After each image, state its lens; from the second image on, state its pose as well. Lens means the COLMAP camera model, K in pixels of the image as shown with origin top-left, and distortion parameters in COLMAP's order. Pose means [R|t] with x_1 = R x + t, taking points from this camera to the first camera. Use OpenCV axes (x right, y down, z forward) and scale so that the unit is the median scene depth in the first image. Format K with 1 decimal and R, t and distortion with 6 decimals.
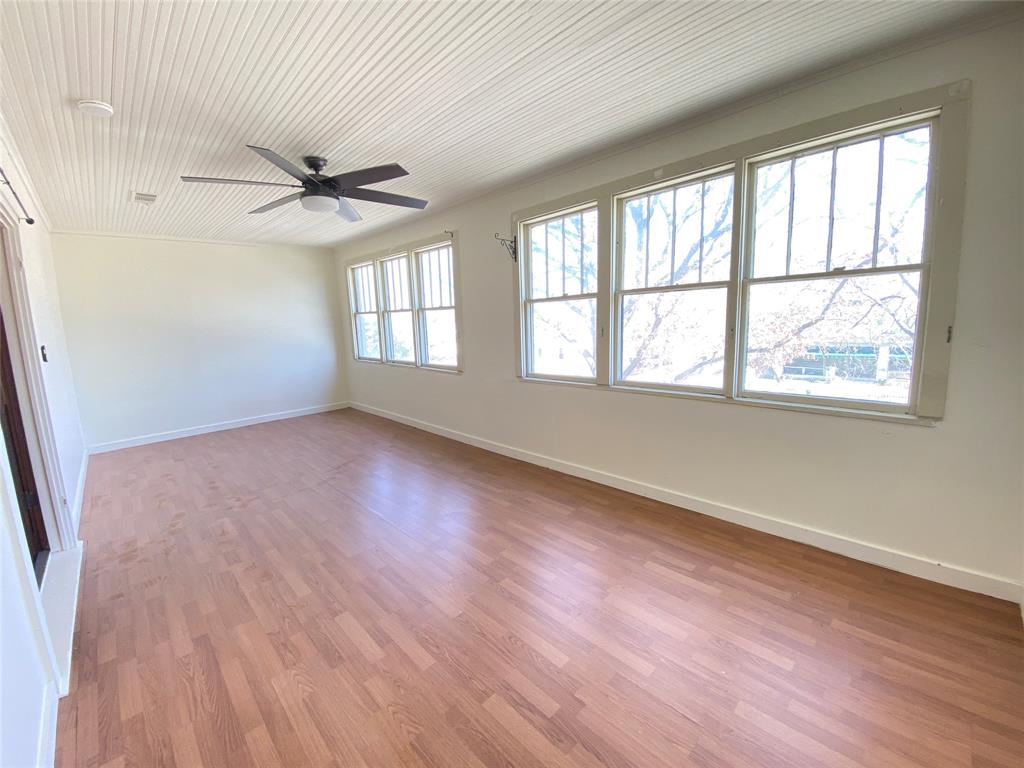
lens RADIAL K [[417.6, 0, 511.8], [0, 417.6, 389.0], [0, 0, 1]] dist [-0.024031, -0.002907]
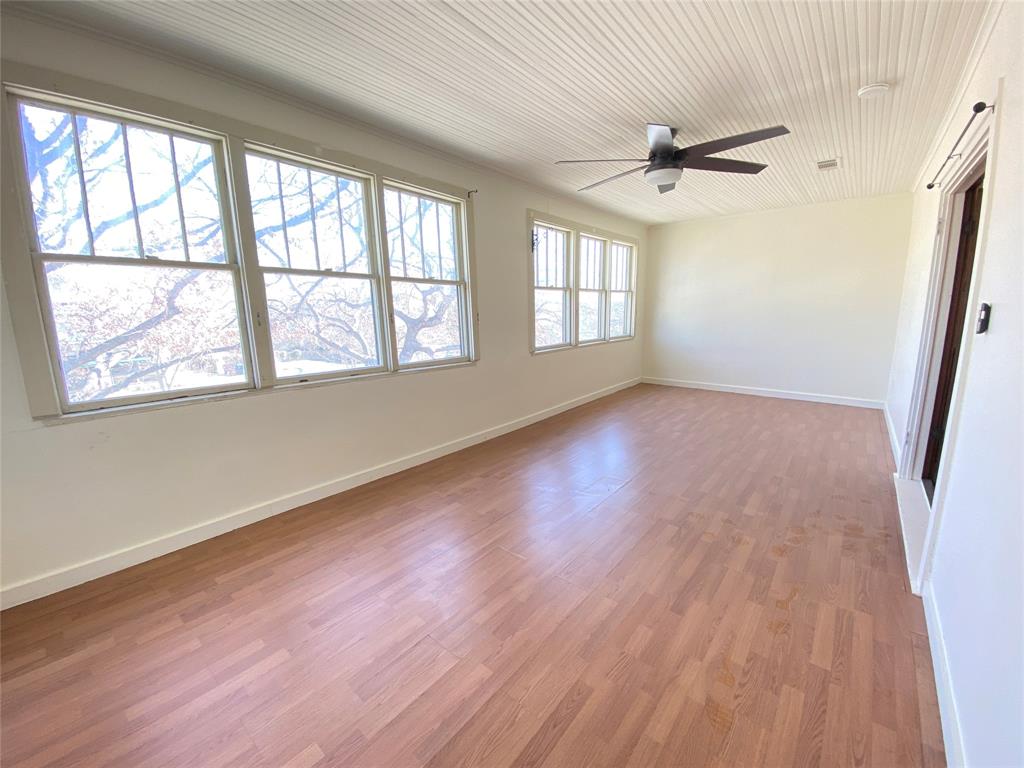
lens RADIAL K [[417.6, 0, 511.6], [0, 417.6, 382.6], [0, 0, 1]] dist [-0.024031, -0.002907]
pose [[-0.107885, -0.150713, 0.982673, -1.173297], [0.159294, 0.973051, 0.166726, -0.151916], [-0.981319, 0.174521, -0.080970, 1.204816]]
